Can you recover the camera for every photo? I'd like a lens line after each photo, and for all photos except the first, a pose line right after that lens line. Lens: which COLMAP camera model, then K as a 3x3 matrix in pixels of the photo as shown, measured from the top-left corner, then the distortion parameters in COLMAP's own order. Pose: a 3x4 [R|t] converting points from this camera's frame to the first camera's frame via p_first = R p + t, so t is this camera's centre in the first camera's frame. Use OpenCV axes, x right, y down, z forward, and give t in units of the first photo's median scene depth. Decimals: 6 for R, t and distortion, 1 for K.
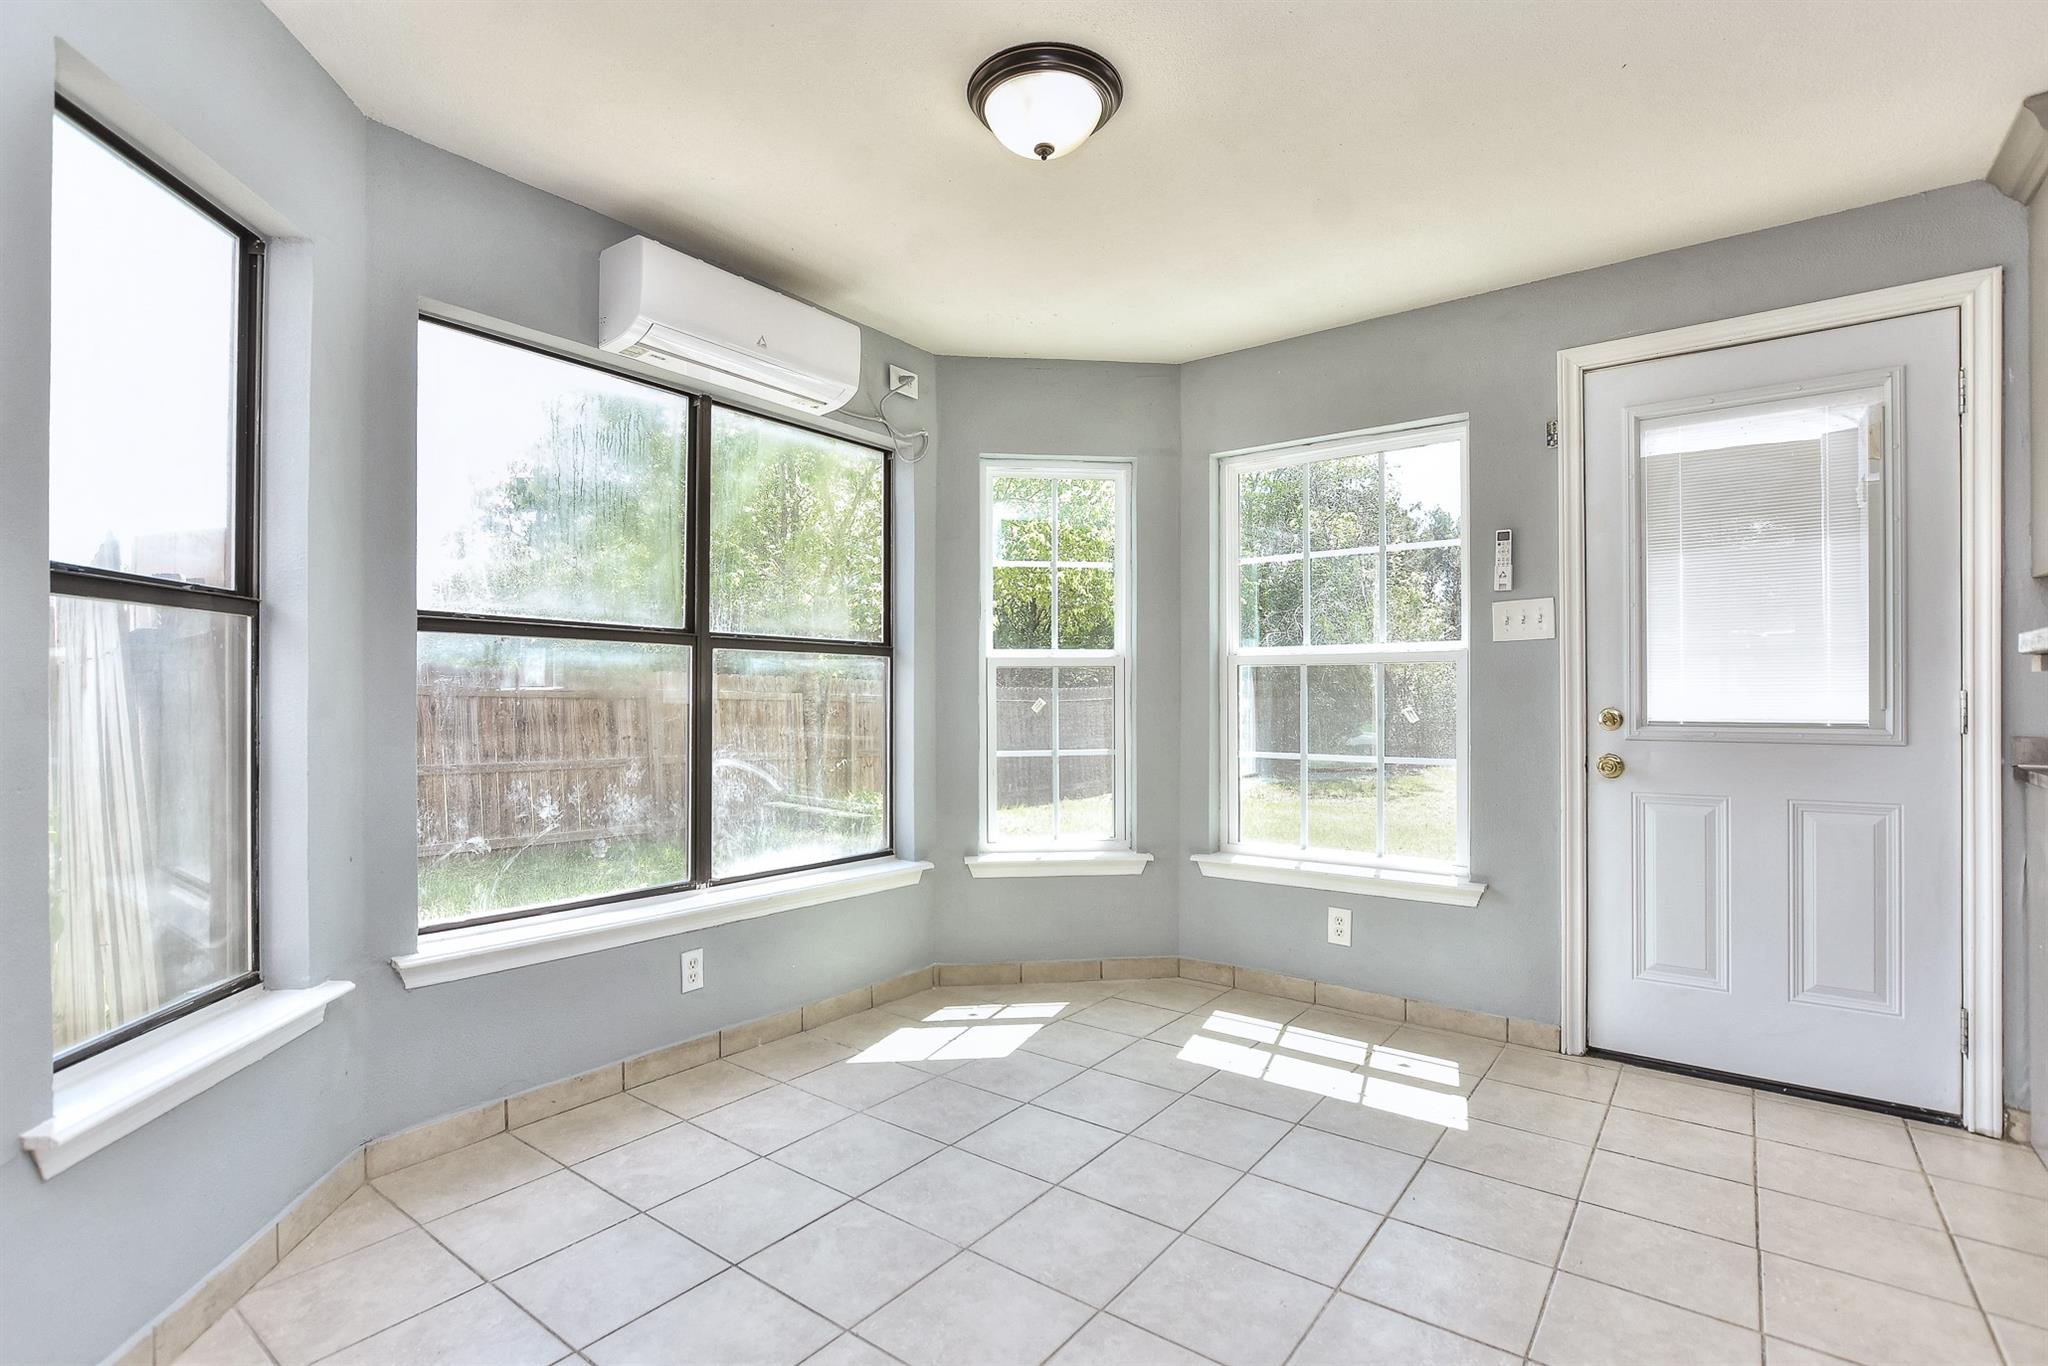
lens RADIAL K [[963.1, 0, 1021.0], [0, 963.1, 693.7], [0, 0, 1]] dist [-0.000159, 0.000113]
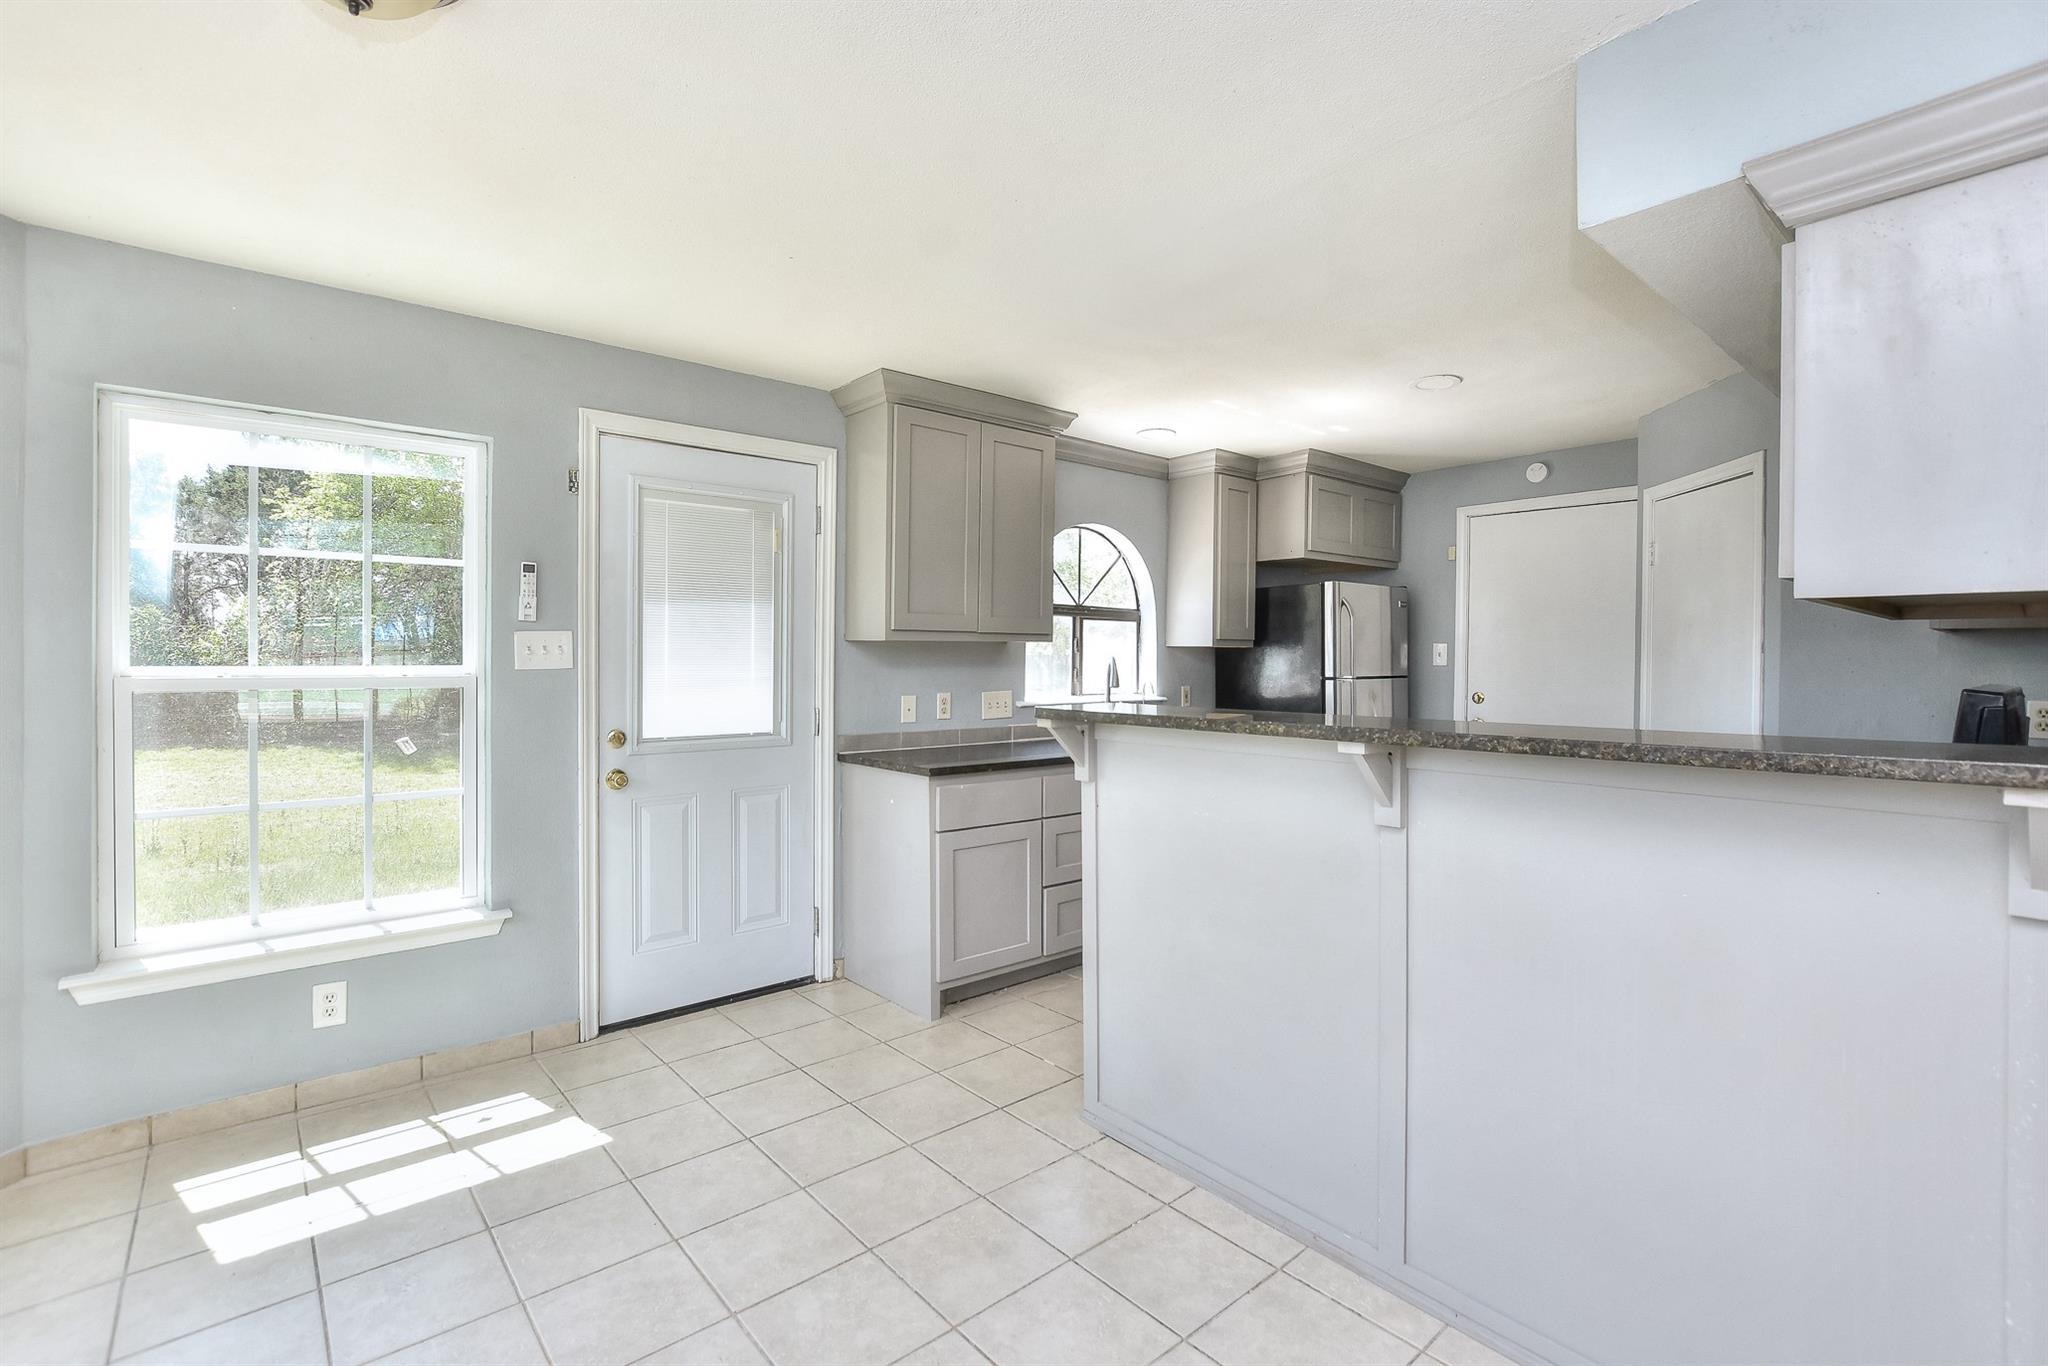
lens RADIAL K [[923.6, 0, 1025.8], [0, 923.6, 670.3], [0, 0, 1]] dist [-0.012226, 0.000495]
pose [[0.217032, -0.011674, 0.976095, -0.355717], [-0.006750, 0.999887, 0.013460, -0.073175], [-0.976141, -0.009510, 0.216929, 0.272711]]
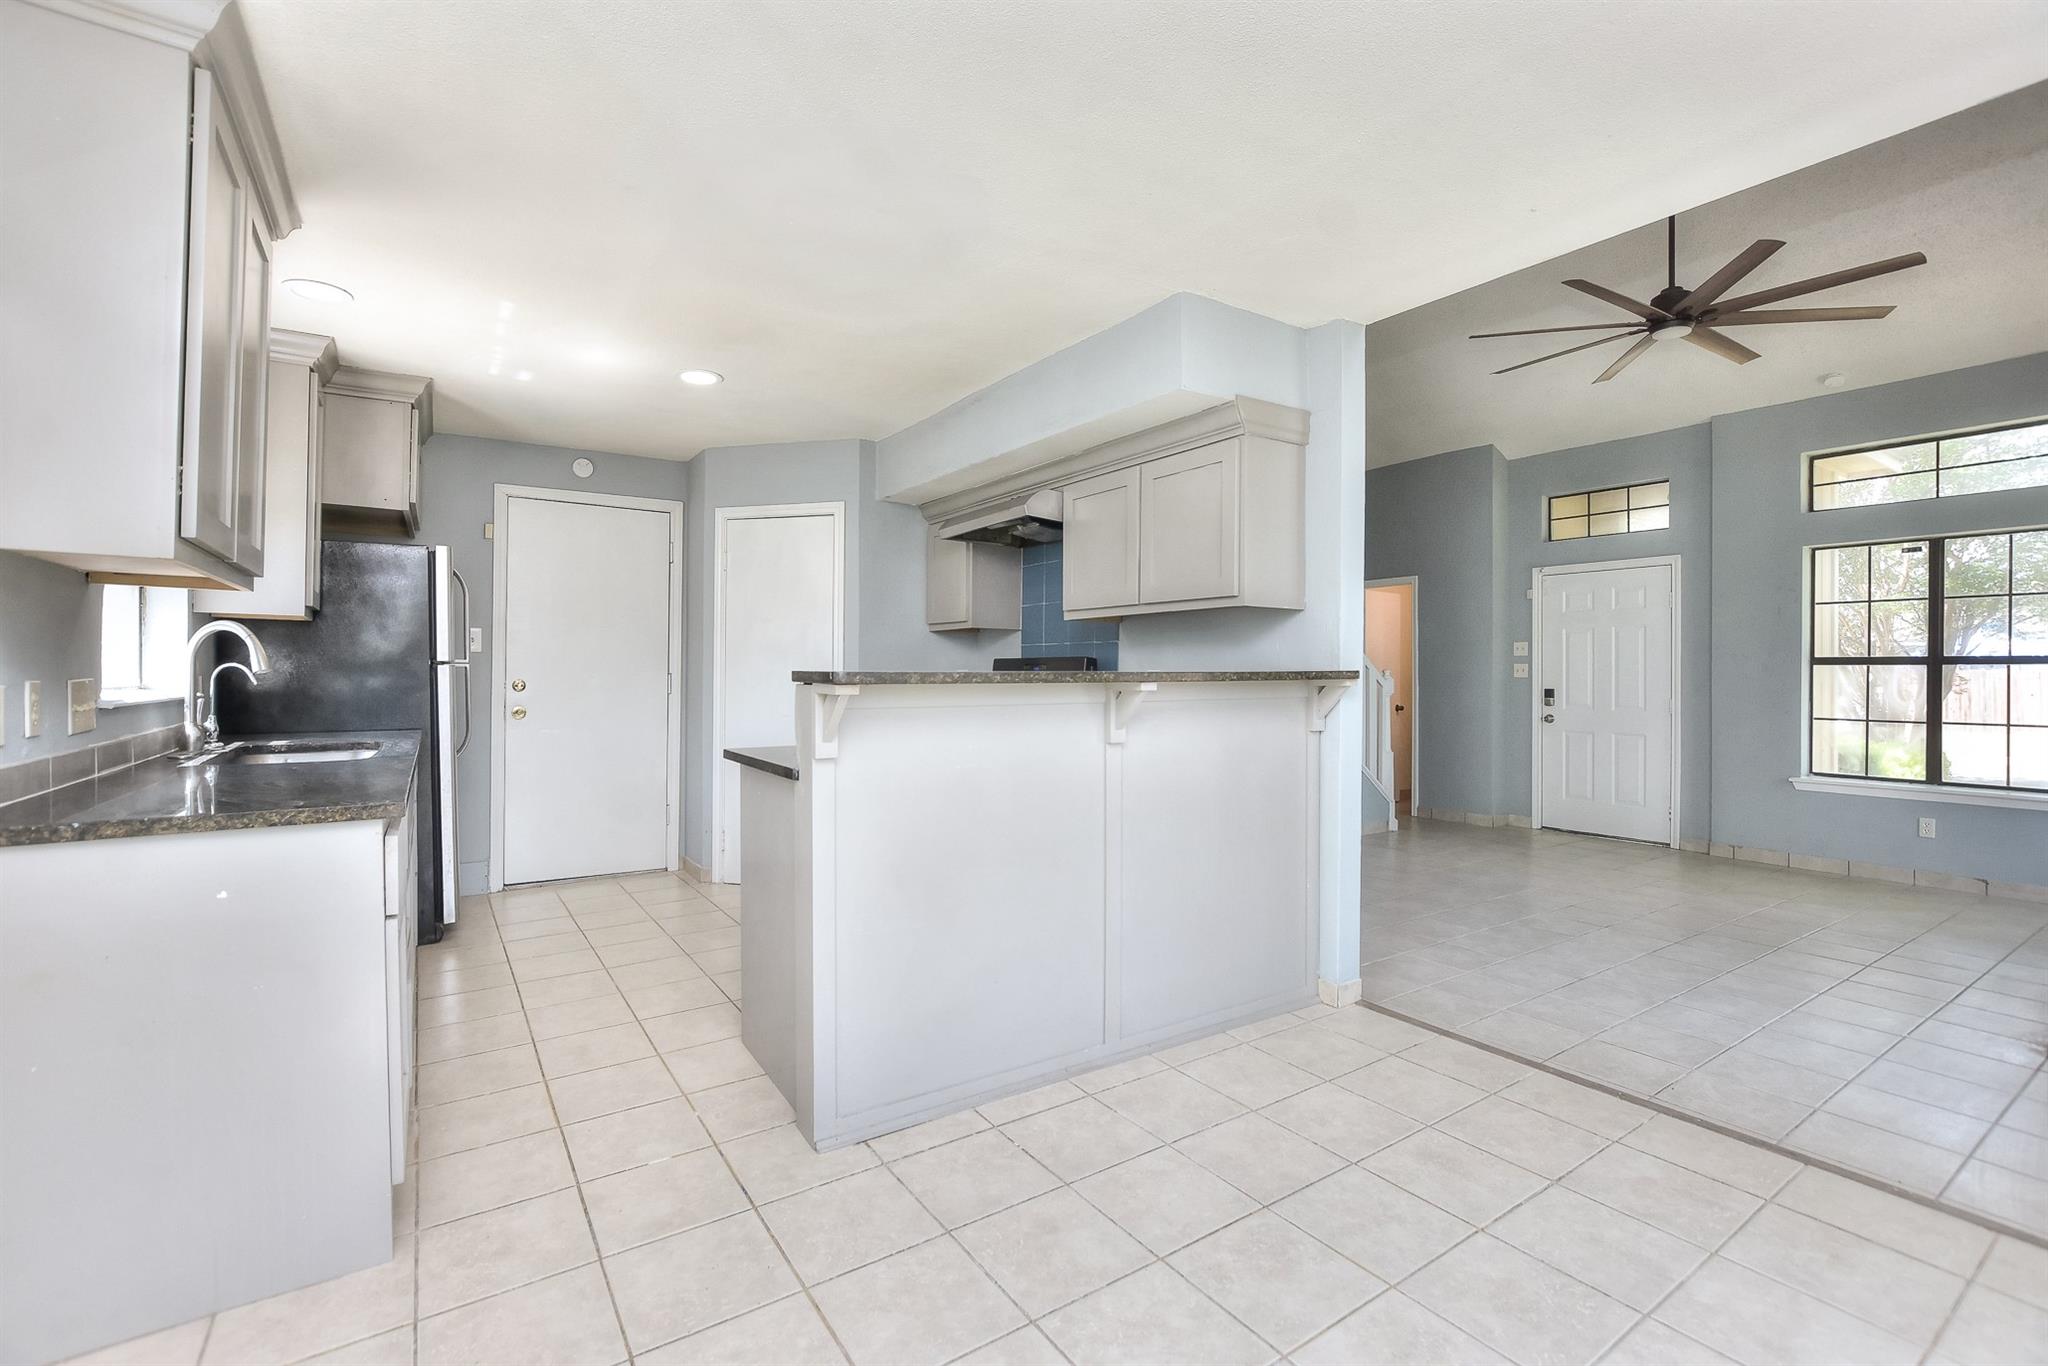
lens RADIAL K [[909.4, 0, 1019.1], [0, 909.4, 672.0], [0, 0, 1]] dist [-0.014419, 0.000058]
pose [[-0.945592, -0.002064, 0.325348, 0.113936], [-0.003612, 0.999985, -0.004155, -0.025648], [-0.325334, -0.005104, -0.945585, 1.061094]]
